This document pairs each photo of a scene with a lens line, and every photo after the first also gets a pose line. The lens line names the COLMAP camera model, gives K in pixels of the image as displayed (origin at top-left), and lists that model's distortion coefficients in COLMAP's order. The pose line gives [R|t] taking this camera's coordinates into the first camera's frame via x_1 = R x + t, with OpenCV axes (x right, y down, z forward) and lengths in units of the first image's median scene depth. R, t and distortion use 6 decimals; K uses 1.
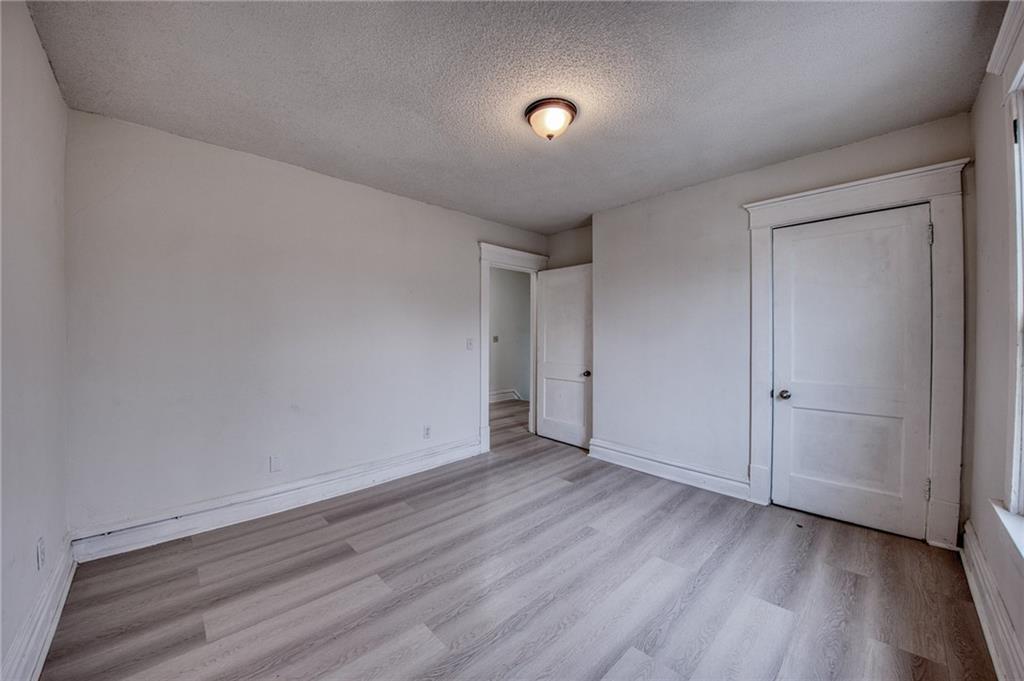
lens RADIAL K [[367.6, 0, 507.8], [0, 367.6, 333.1], [0, 0, 1]] dist [-0.030044, -0.000190]
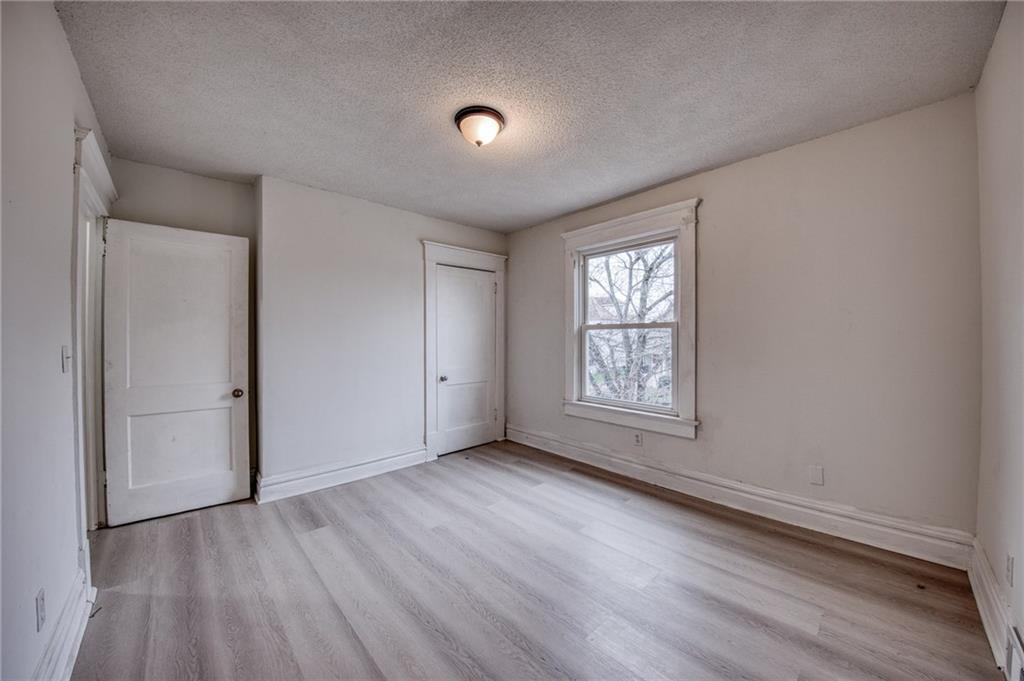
lens RADIAL K [[362.9, 0, 515.8], [0, 362.9, 337.4], [0, 0, 1]] dist [-0.029575, -0.000155]
pose [[0.001105, -0.001647, 0.999998, -0.693353], [-0.003448, 0.999993, 0.001651, -0.000815], [-0.999993, -0.003450, 0.001099, 0.687943]]
